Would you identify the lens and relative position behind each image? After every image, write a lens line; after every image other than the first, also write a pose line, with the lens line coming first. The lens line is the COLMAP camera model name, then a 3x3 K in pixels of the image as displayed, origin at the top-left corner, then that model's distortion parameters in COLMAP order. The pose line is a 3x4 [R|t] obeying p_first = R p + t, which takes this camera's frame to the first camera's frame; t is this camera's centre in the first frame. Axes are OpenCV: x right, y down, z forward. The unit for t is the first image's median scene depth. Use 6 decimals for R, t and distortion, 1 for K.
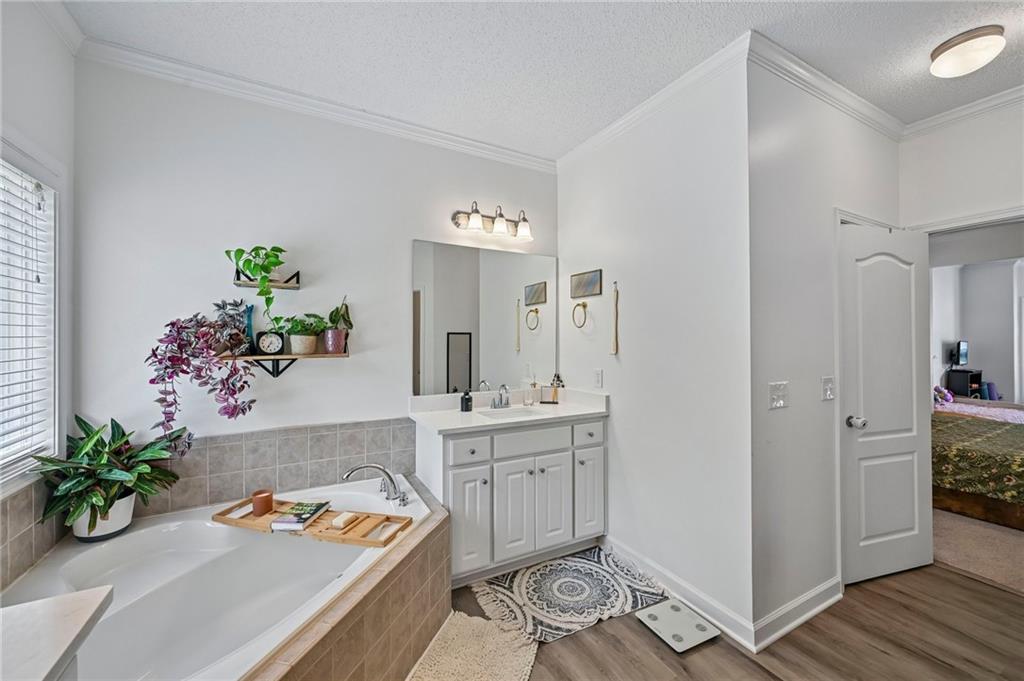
lens RADIAL K [[402.1, 0, 517.6], [0, 402.1, 338.3], [0, 0, 1]] dist [-0.003108, 0.000844]
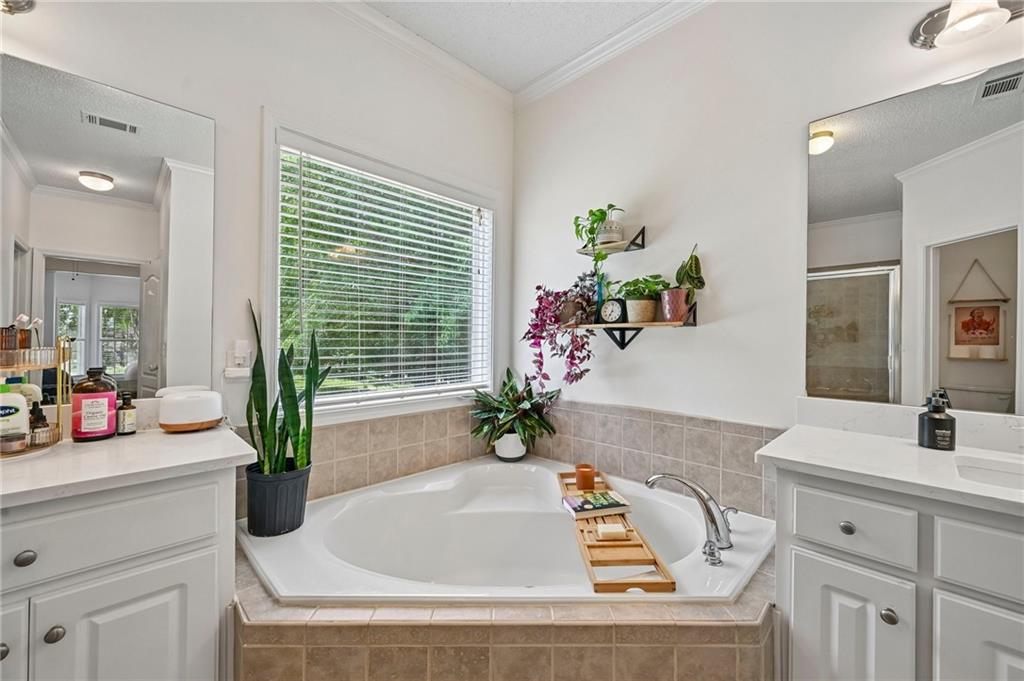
lens RADIAL K [[402.1, 0, 509.0], [0, 402.1, 336.4], [0, 0, 1]] dist [-0.003108, 0.000844]
pose [[0.271145, -0.004775, -0.962527, 0.212823], [-0.005901, 0.999961, -0.006623, 0.078705], [0.962520, 0.007476, 0.271106, 0.528631]]
